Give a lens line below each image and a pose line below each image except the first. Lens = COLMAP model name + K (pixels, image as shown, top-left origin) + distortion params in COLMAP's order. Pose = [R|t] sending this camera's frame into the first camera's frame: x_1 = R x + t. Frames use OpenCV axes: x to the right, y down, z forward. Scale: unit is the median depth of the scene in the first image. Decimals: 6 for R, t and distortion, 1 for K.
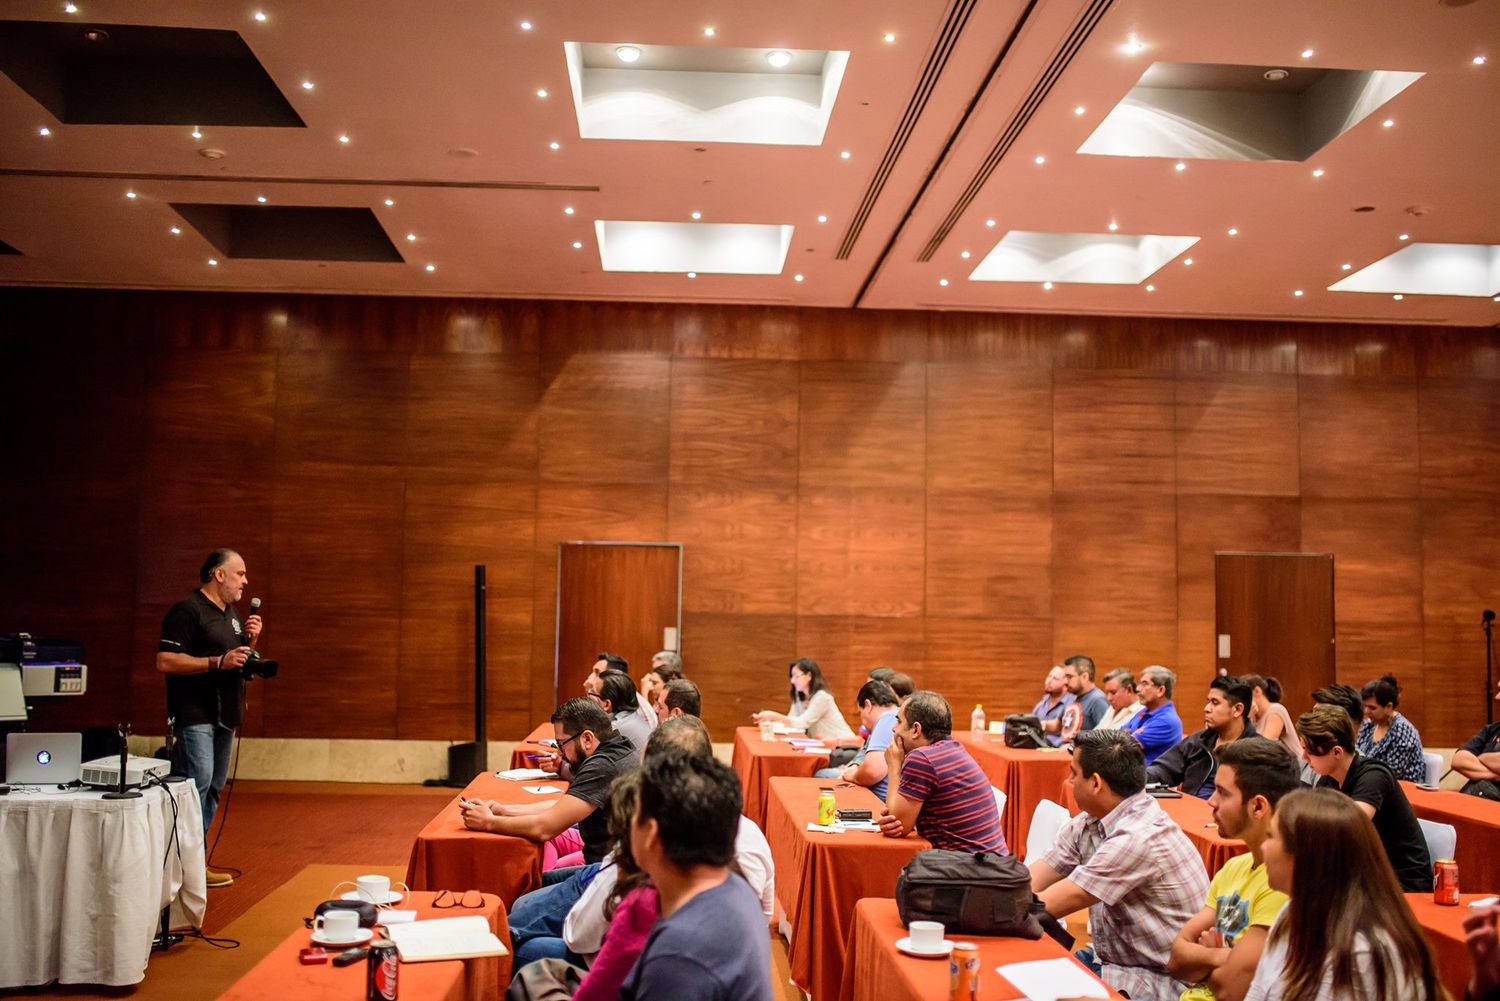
lens RADIAL K [[1482.1, 0, 752.3], [0, 1482.1, 502.2], [0, 0, 1]] dist [-0.003421, 0.000000]
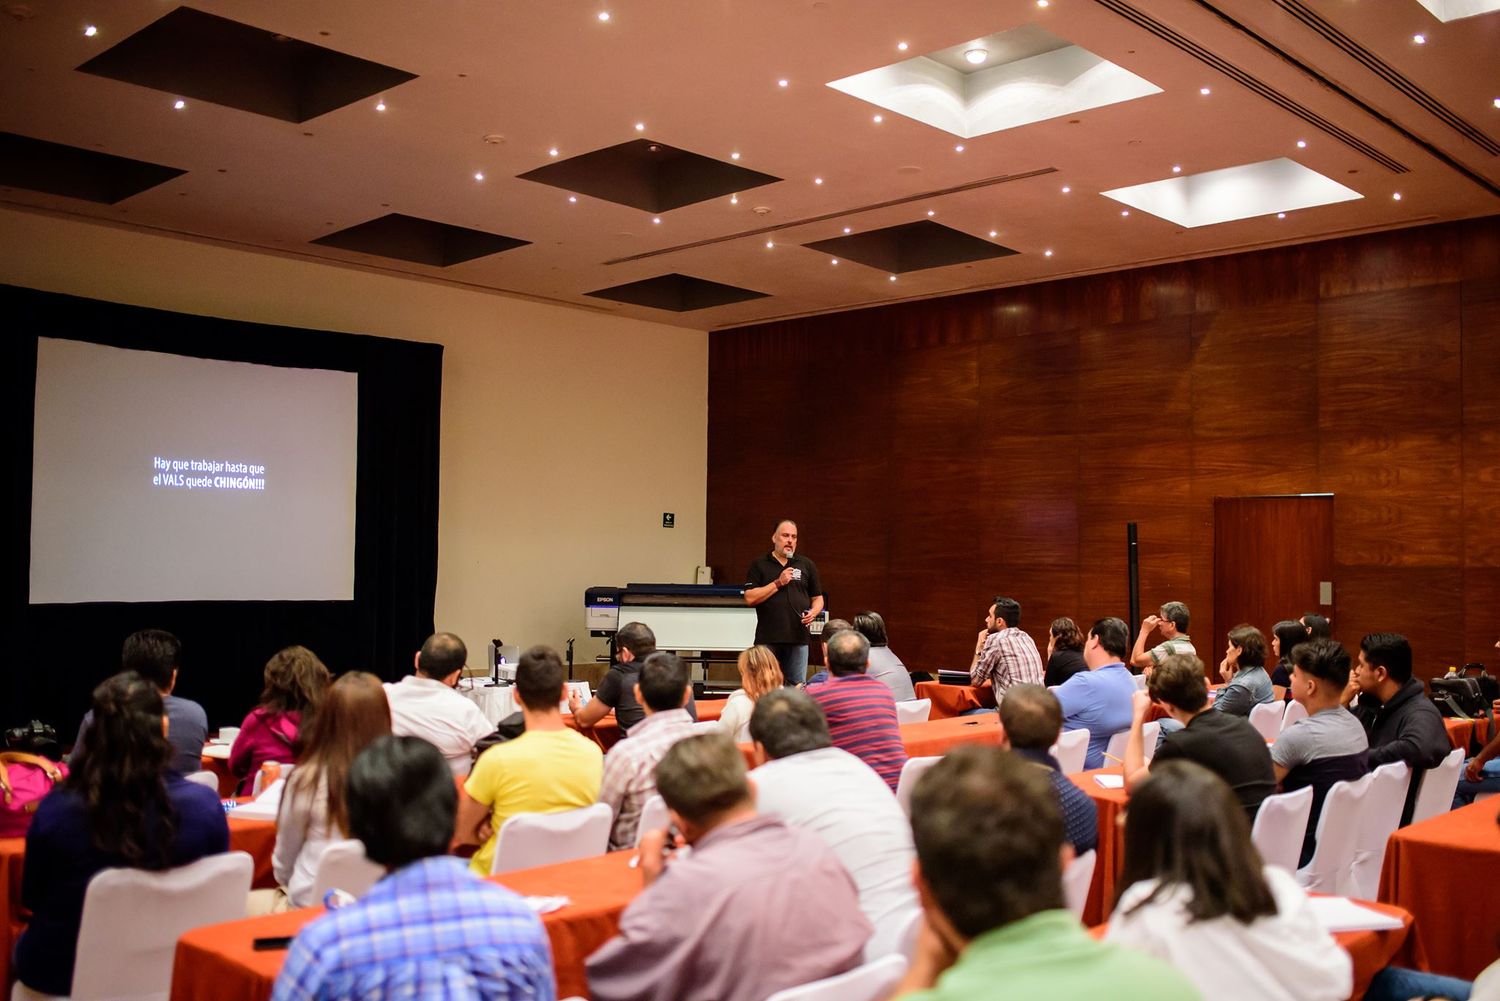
lens RADIAL K [[1482.1, 0, 754.3], [0, 1482.1, 500.9], [0, 0, 1]] dist [-0.003421, 0.000000]
pose [[0.685002, -0.040943, -0.727390, 0.389267], [0.060201, 0.998186, 0.000507, 0.009873], [0.726050, -0.044137, 0.686224, 0.077300]]
